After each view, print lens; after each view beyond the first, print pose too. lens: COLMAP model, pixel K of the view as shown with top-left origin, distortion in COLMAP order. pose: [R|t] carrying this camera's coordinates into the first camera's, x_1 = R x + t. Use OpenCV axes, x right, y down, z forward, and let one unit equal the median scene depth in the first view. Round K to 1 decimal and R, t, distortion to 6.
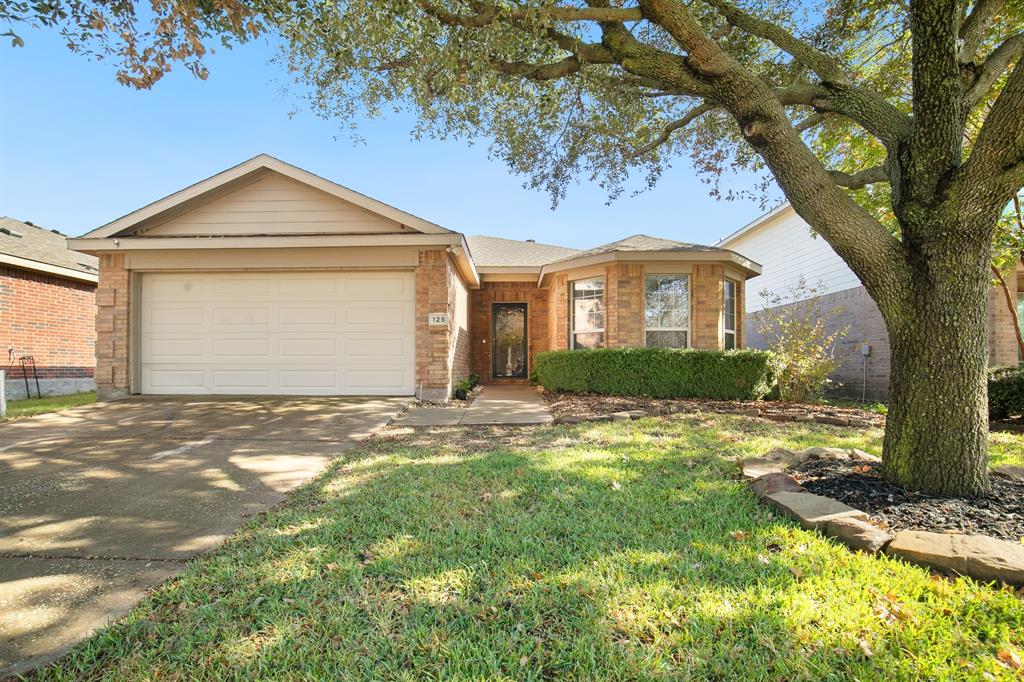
lens RADIAL K [[468.5, 0, 514.4], [0, 468.5, 339.1], [0, 0, 1]] dist [-0.012139, -0.001922]
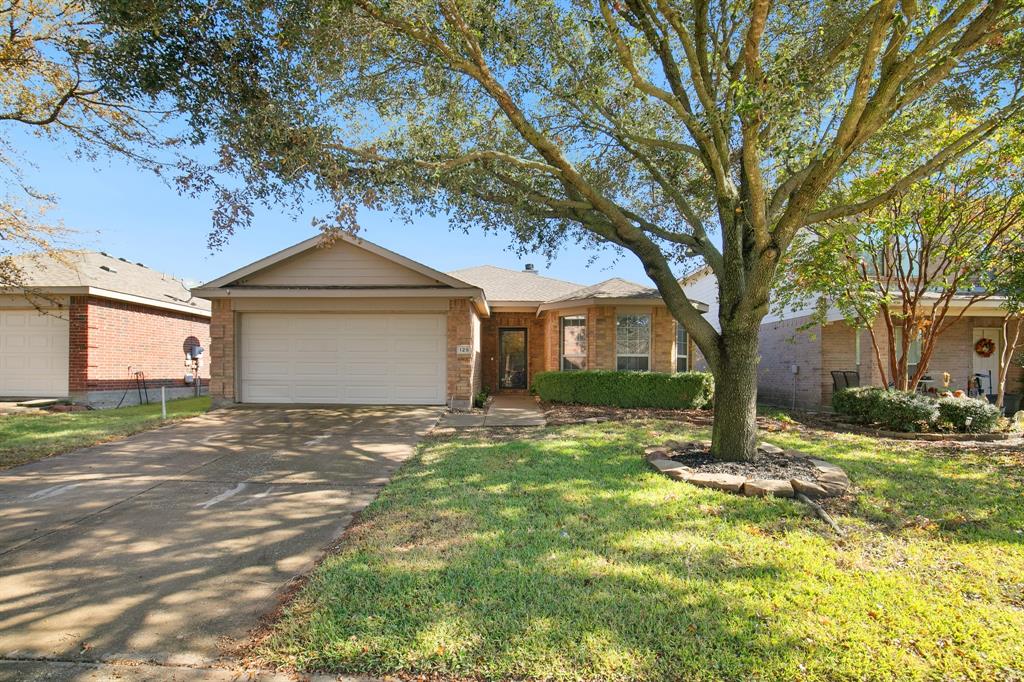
lens RADIAL K [[468.5, 0, 508.4], [0, 468.5, 342.0], [0, 0, 1]] dist [-0.012139, -0.001922]
pose [[0.999968, 0.003681, -0.007099, -0.021510], [-0.003677, 0.999993, 0.000462, -0.065977], [0.007100, -0.000435, 0.999975, -0.377994]]
